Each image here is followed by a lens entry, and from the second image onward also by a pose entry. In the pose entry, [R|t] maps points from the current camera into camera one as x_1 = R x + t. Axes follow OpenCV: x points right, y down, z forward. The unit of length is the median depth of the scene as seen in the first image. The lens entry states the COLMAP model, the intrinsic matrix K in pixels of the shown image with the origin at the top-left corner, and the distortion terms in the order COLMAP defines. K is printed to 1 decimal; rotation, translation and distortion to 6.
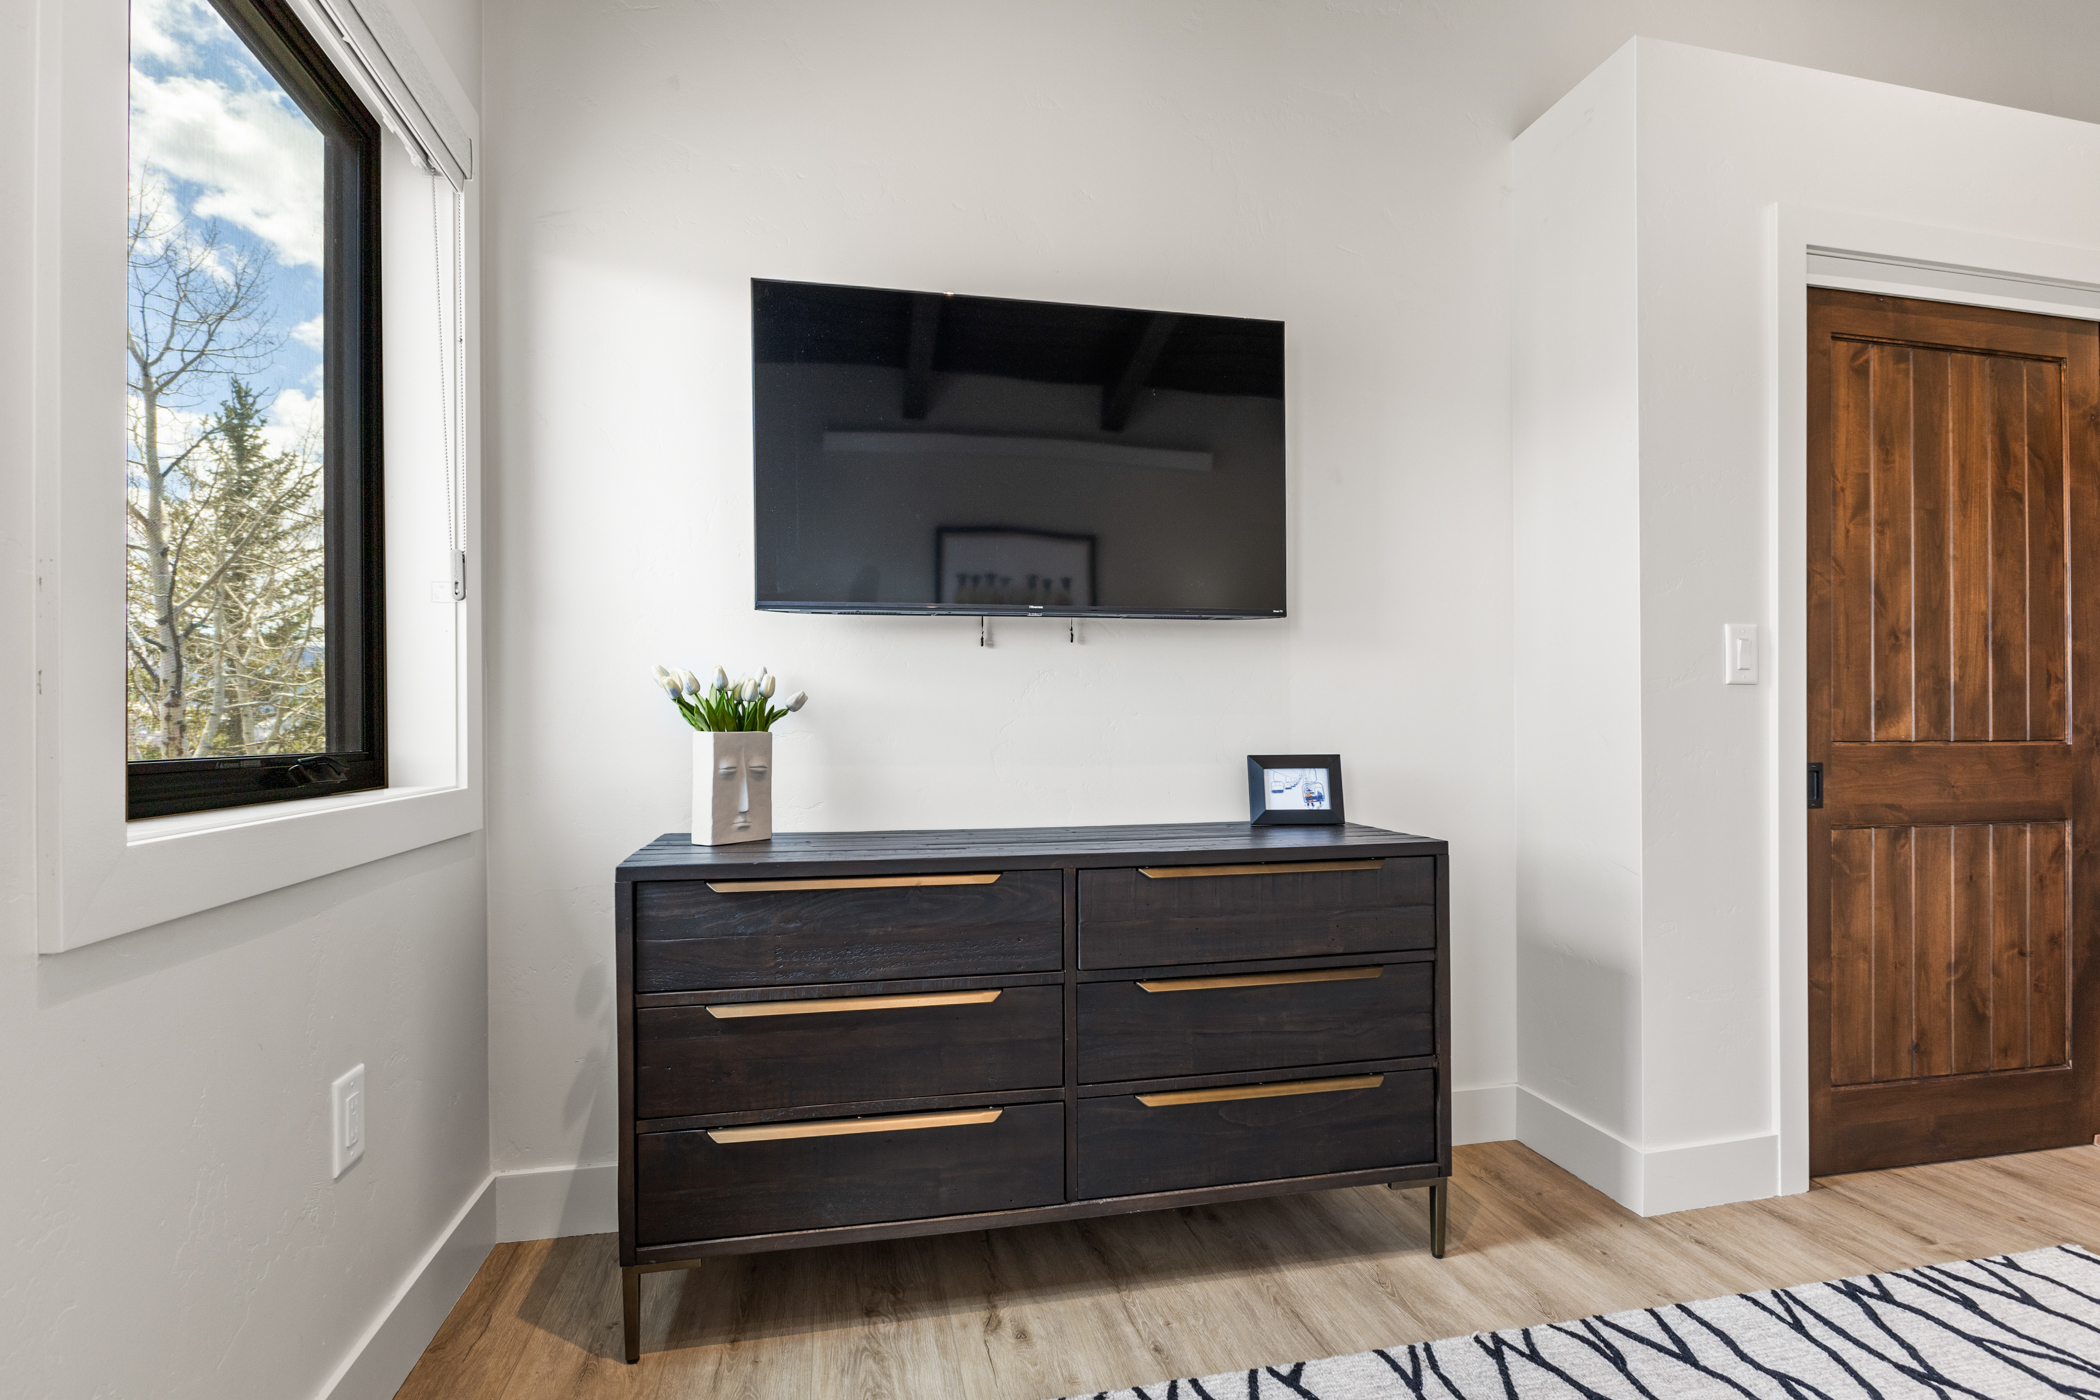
lens RADIAL K [[1005.8, 0, 1051.2], [0, 1005.8, 715.9], [0, 0, 1]] dist [0.001059, -0.000038]
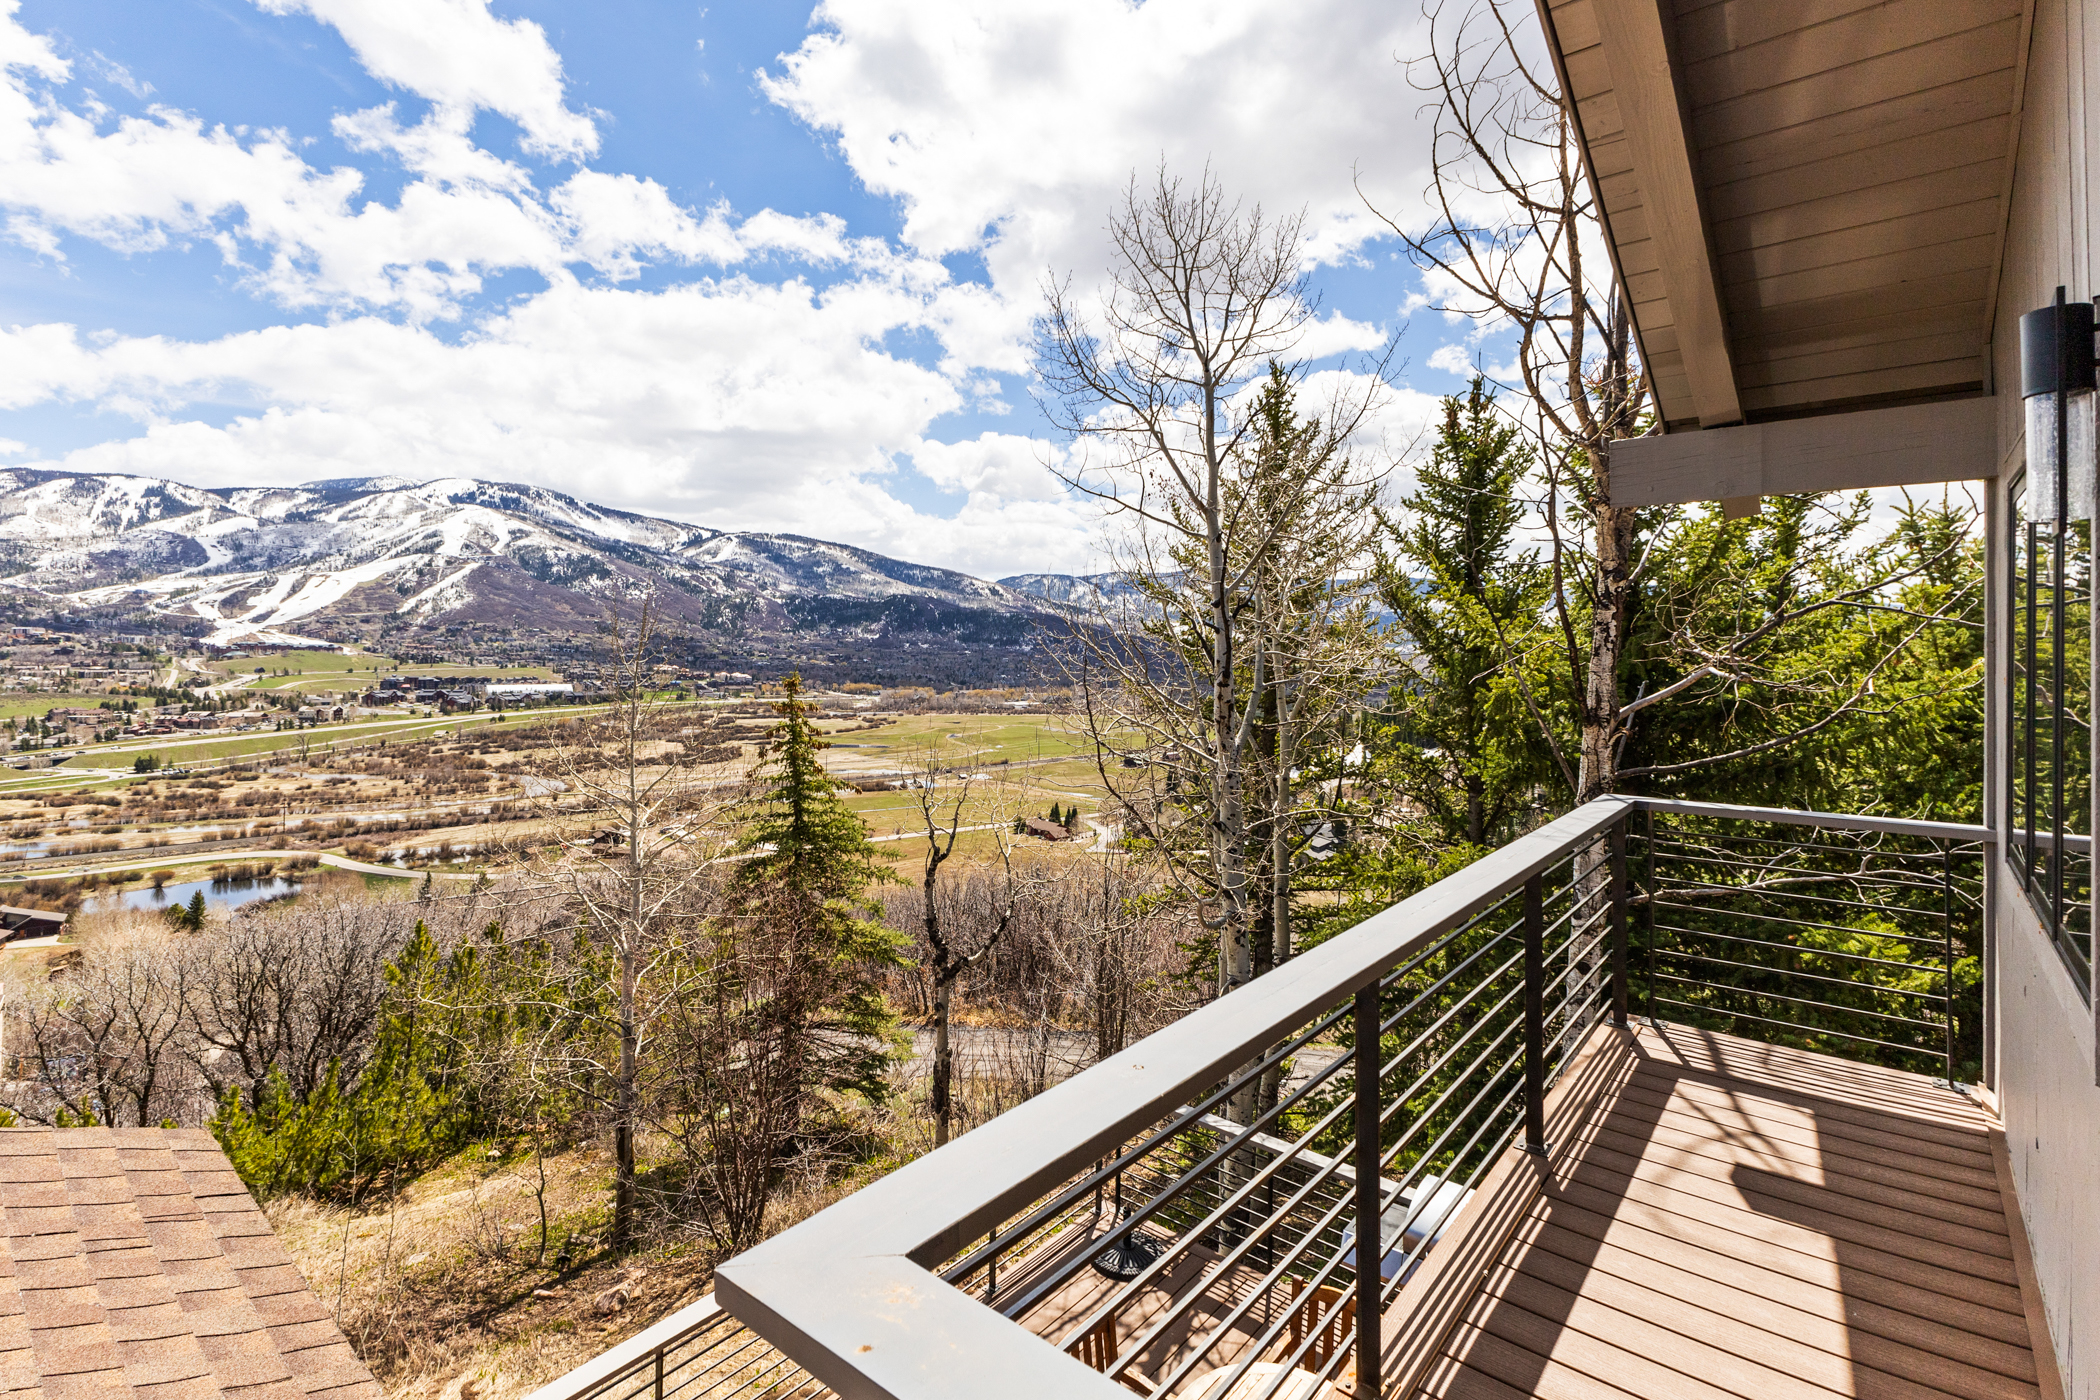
lens RADIAL K [[1009.9, 0, 1026.0], [0, 1009.9, 643.4], [0, 0, 1]] dist [0.000582, 0.000015]
pose [[0.608221, 0.008294, -0.793725, -0.159987], [-0.005835, 0.999965, 0.005978, -0.053821], [0.793747, 0.000996, 0.608248, 0.192057]]
